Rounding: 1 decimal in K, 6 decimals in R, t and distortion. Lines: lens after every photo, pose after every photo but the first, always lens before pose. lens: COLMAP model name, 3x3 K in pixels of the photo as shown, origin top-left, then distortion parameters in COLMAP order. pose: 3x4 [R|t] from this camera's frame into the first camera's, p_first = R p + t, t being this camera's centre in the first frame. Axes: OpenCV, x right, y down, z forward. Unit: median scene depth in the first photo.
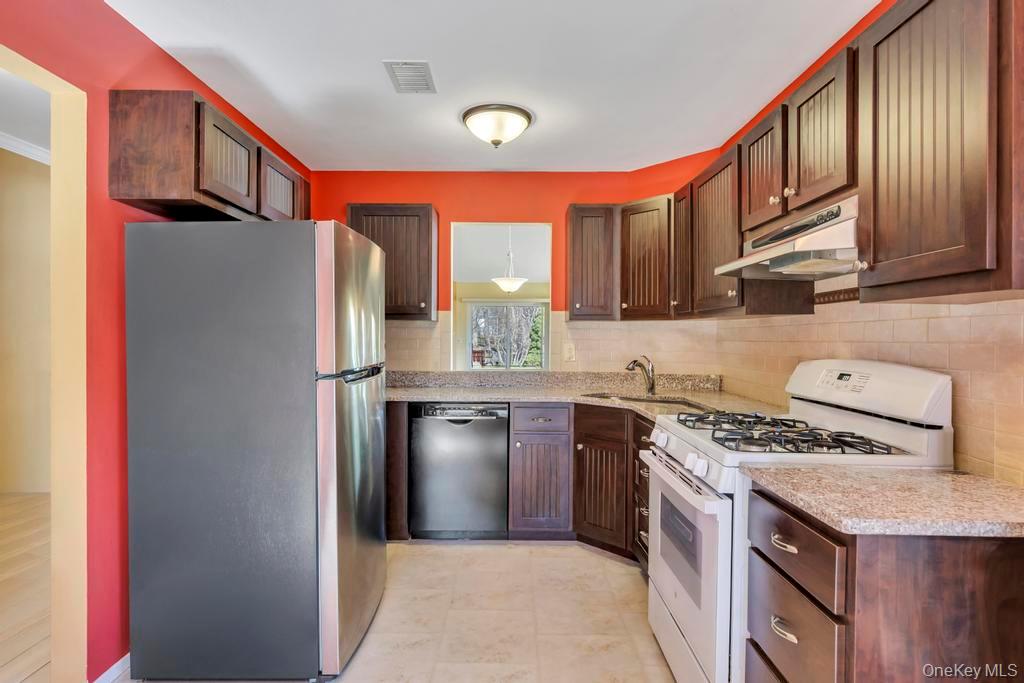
lens RADIAL K [[530.3, 0, 512.0], [0, 530.3, 341.5], [0, 0, 1]] dist [-0.000311, -0.000287]
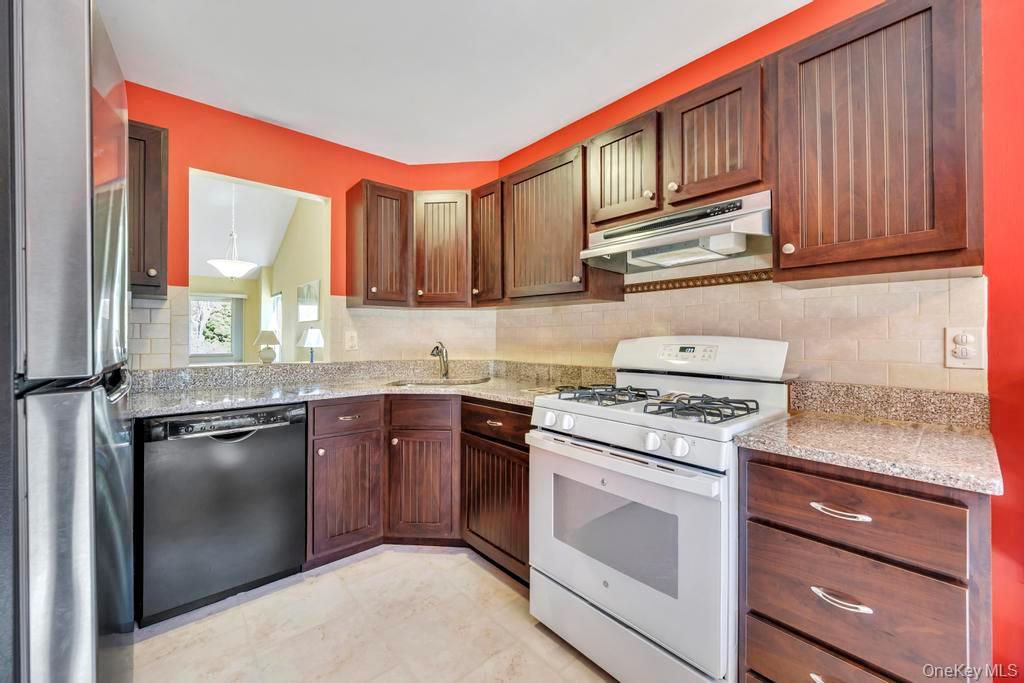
lens RADIAL K [[405.1, 0, 512.6], [0, 405.1, 333.9], [0, 0, 1]] dist [-0.000159, -0.000081]
pose [[0.755953, -0.002359, 0.654621, -0.177764], [0.010012, 0.999918, -0.007959, 0.020830], [-0.654549, 0.012571, 0.755915, 0.339832]]
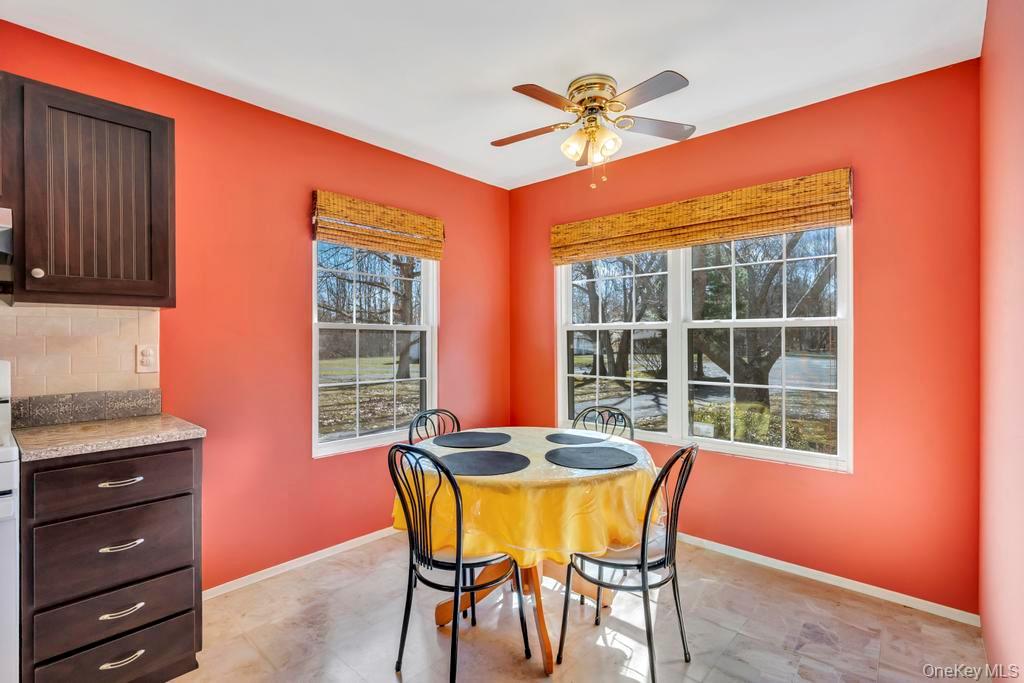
lens RADIAL K [[479.6, 0, 513.2], [0, 479.6, 337.3], [0, 0, 1]] dist [-0.000094, 0.000014]
pose [[-0.738347, -0.001675, 0.674419, -0.430281], [0.007302, 0.999918, 0.010479, 0.002067], [-0.674382, 0.012662, -0.738275, 0.503840]]
